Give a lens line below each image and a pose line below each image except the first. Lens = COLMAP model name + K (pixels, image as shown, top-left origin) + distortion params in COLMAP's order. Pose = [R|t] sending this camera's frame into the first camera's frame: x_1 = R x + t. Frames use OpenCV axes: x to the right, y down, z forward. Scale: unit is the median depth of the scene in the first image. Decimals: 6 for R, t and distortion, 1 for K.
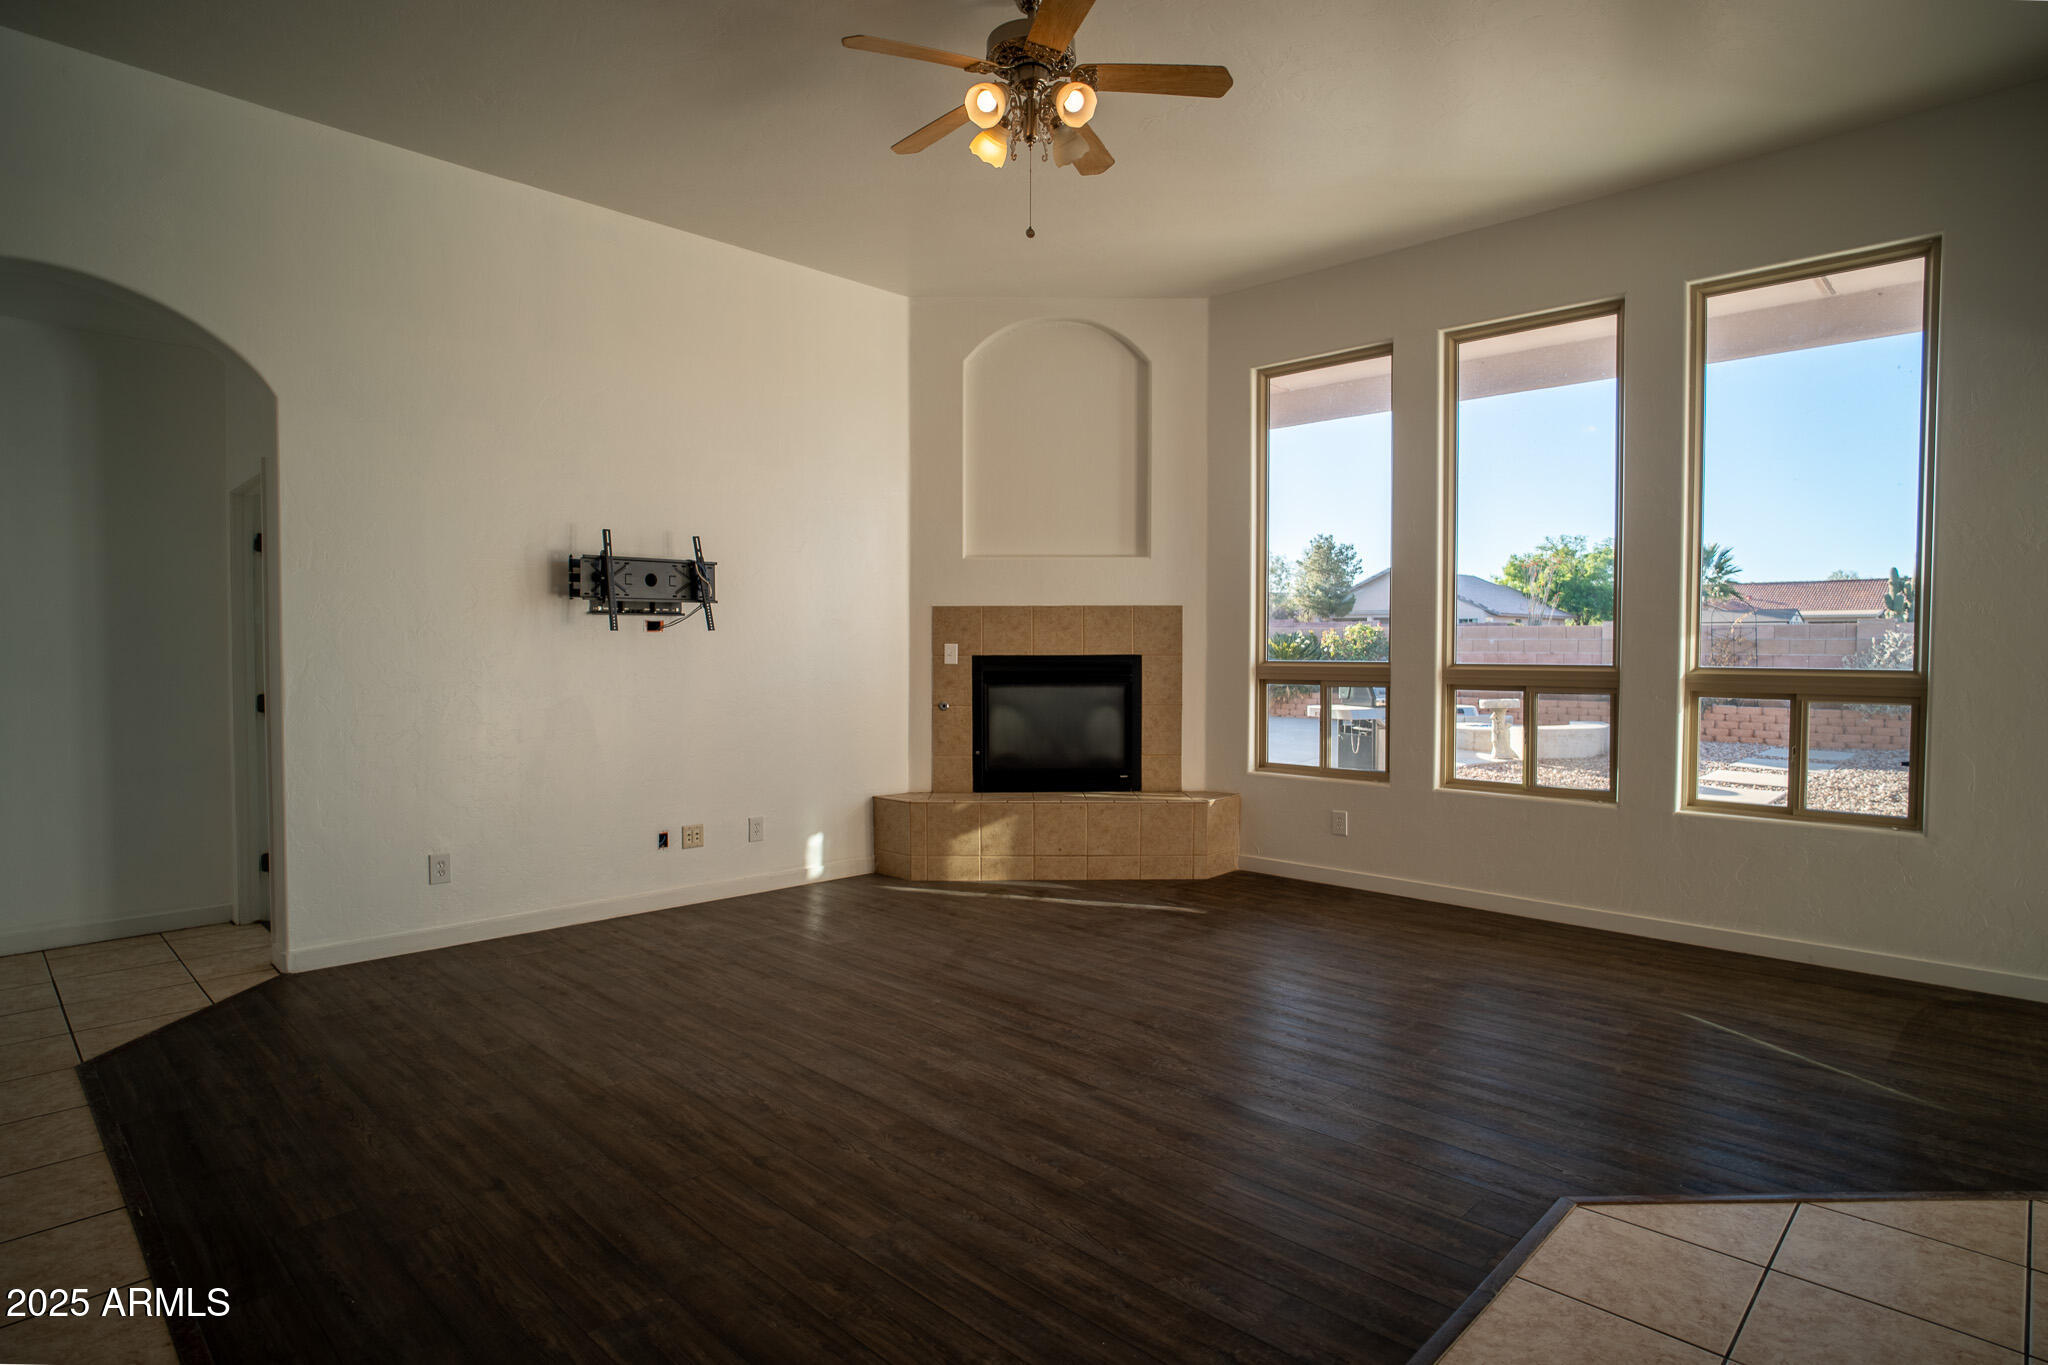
lens RADIAL K [[1083.9, 0, 1029.7], [0, 1083.9, 689.1], [0, 0, 1]] dist [-0.057293, 0.028195]
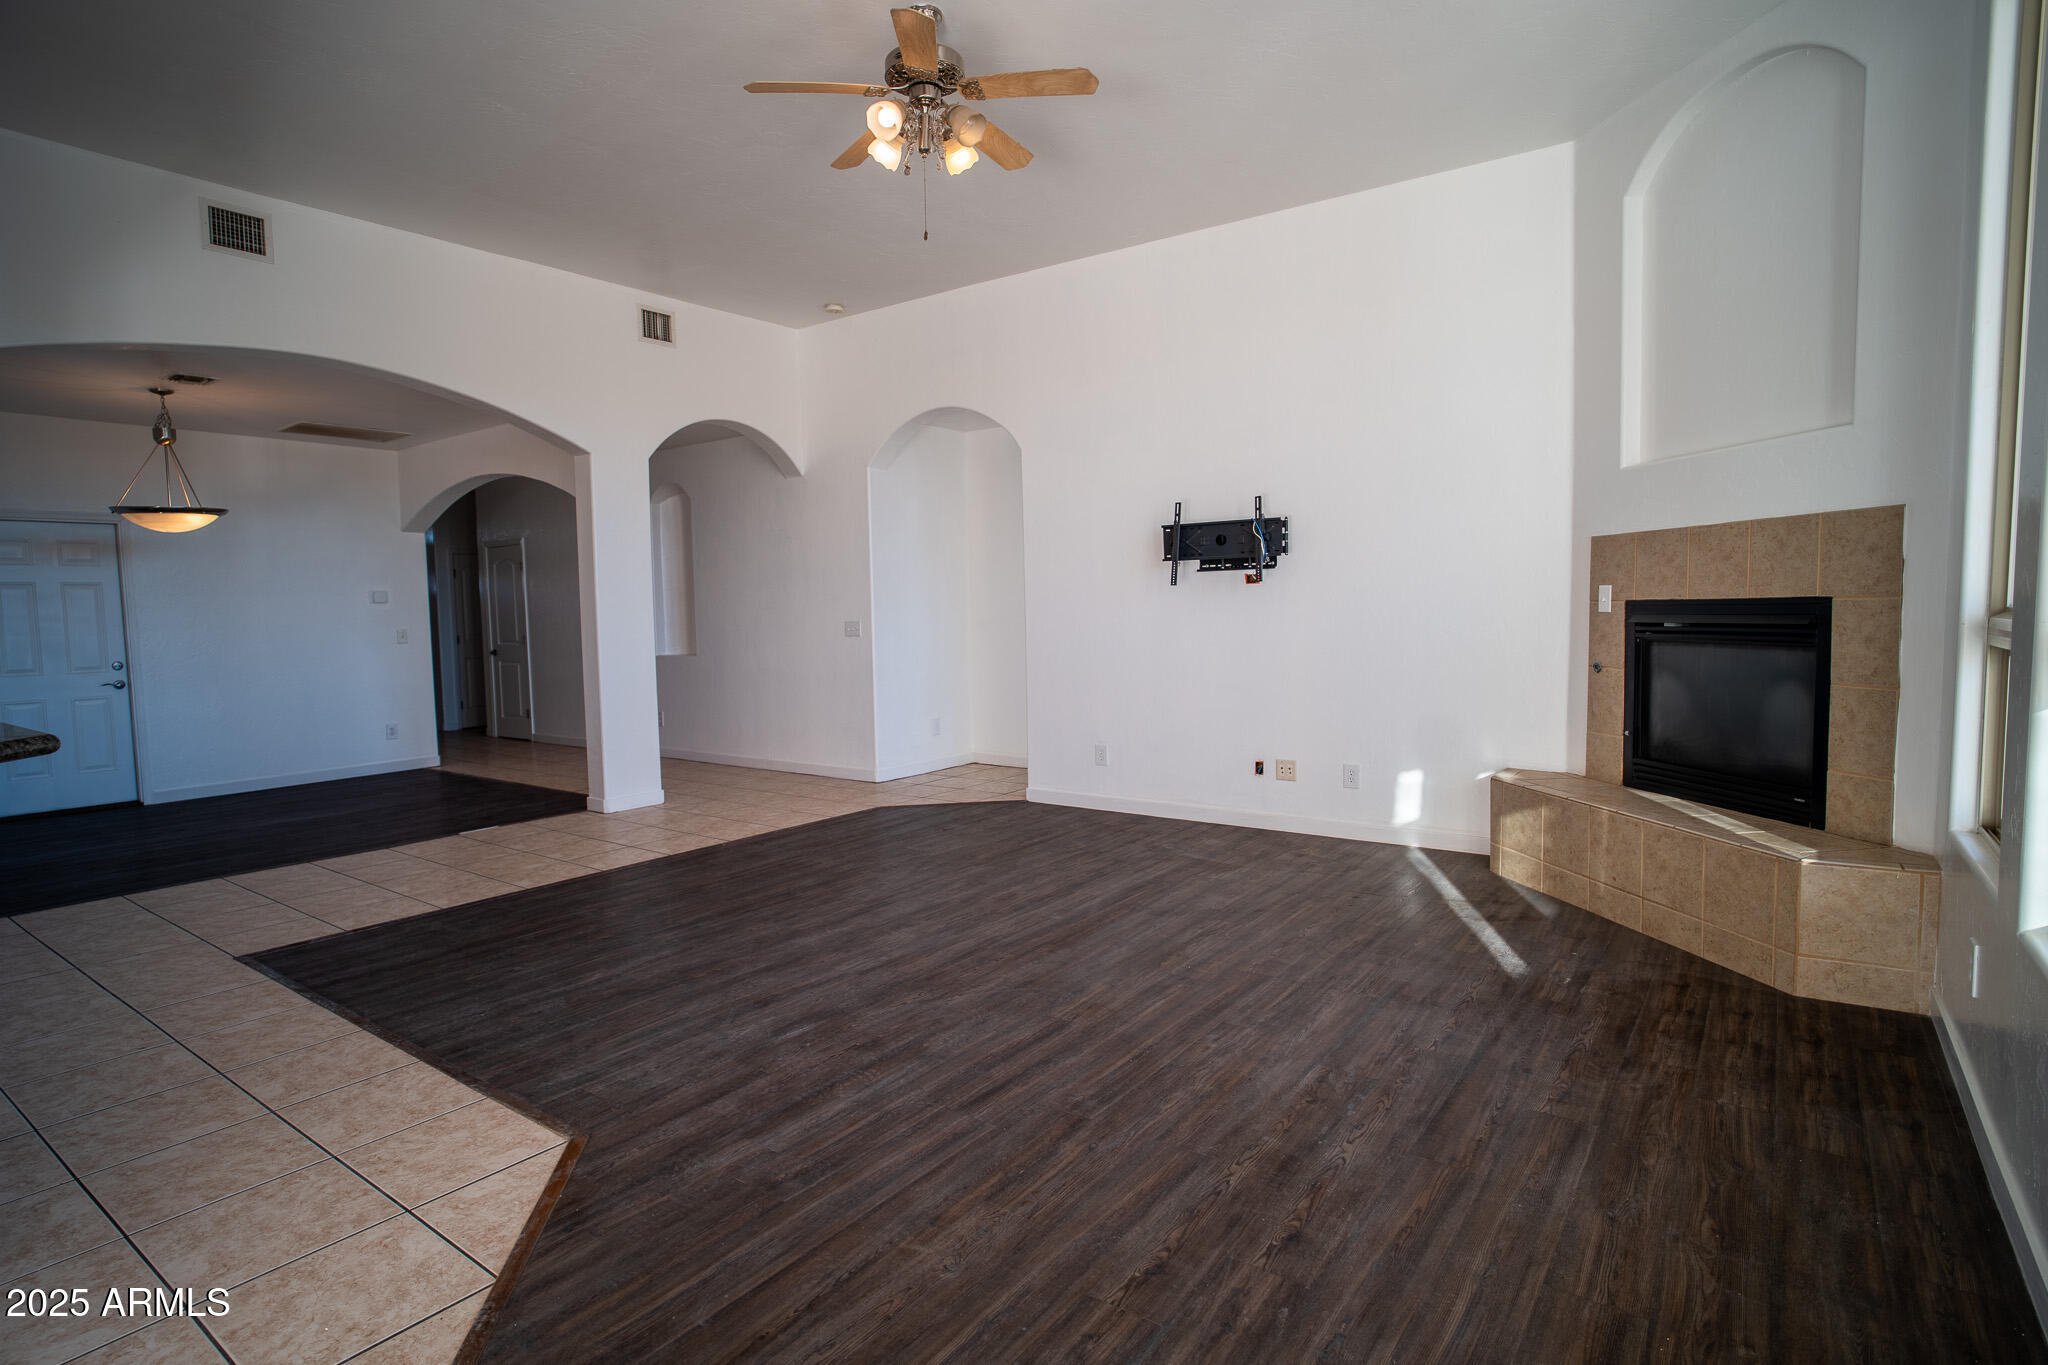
lens RADIAL K [[1060.2, 0, 1017.4], [0, 1060.2, 679.7], [0, 0, 1]] dist [-0.052621, 0.026396]
pose [[0.133025, 0.065581, -0.988941, 0.604019], [-0.015076, 0.997827, 0.064143, -0.016670], [0.990998, 0.006376, 0.133724, 0.500275]]
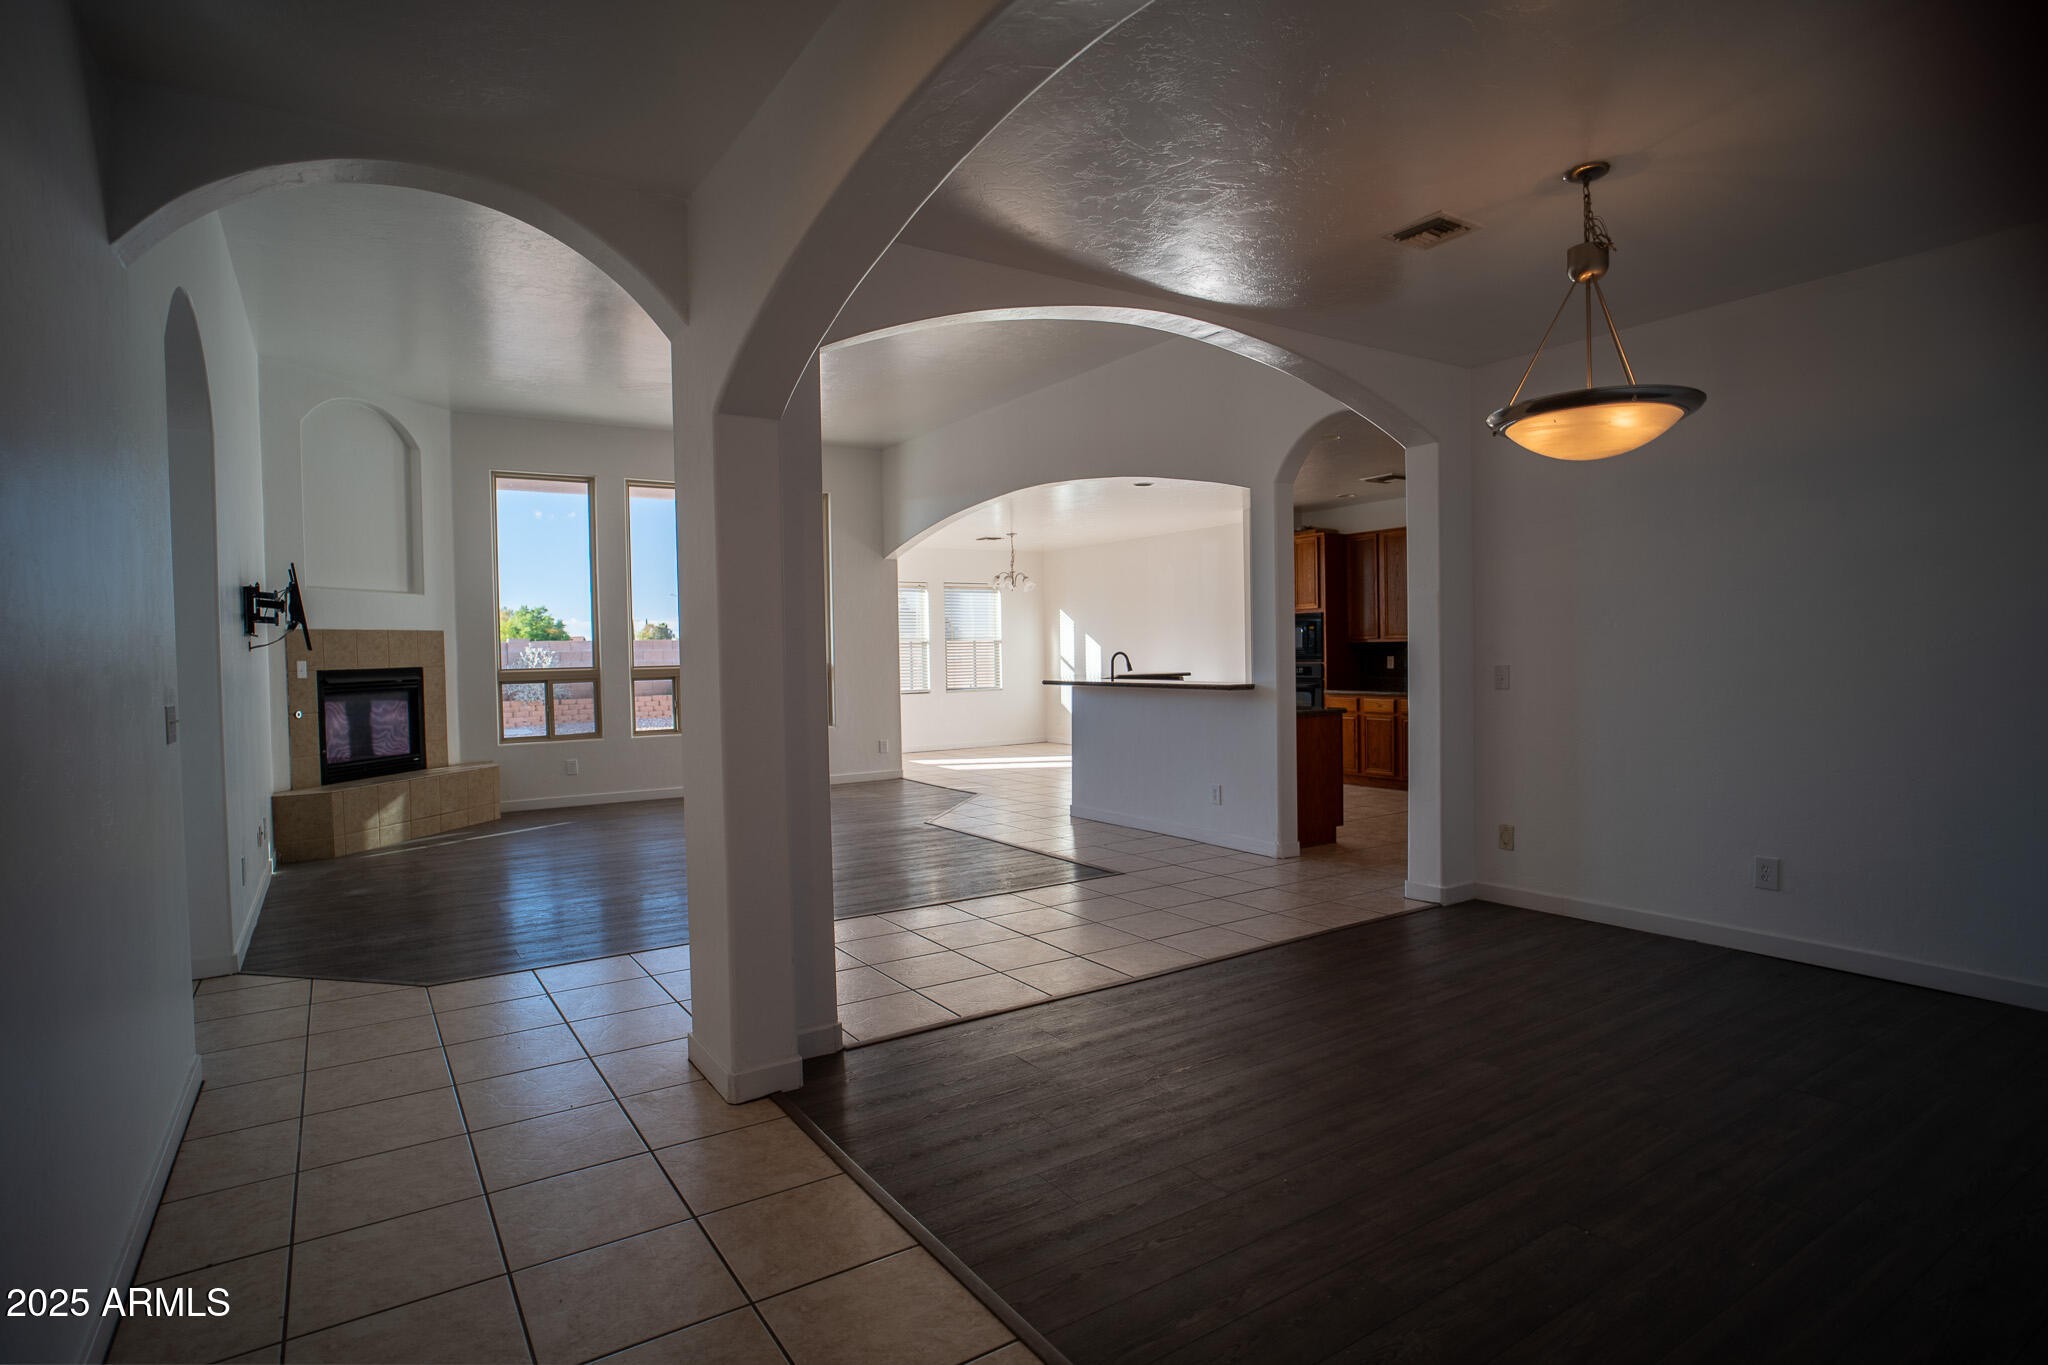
lens RADIAL K [[1060.2, 0, 1017.4], [0, 1060.2, 679.7], [0, 0, 1]] dist [-0.052621, 0.026396]
pose [[0.228311, -0.033004, 0.973029, -1.001813], [0.053432, 0.998344, 0.021325, -0.004302], [-0.972121, 0.047122, 0.229696, -0.012821]]
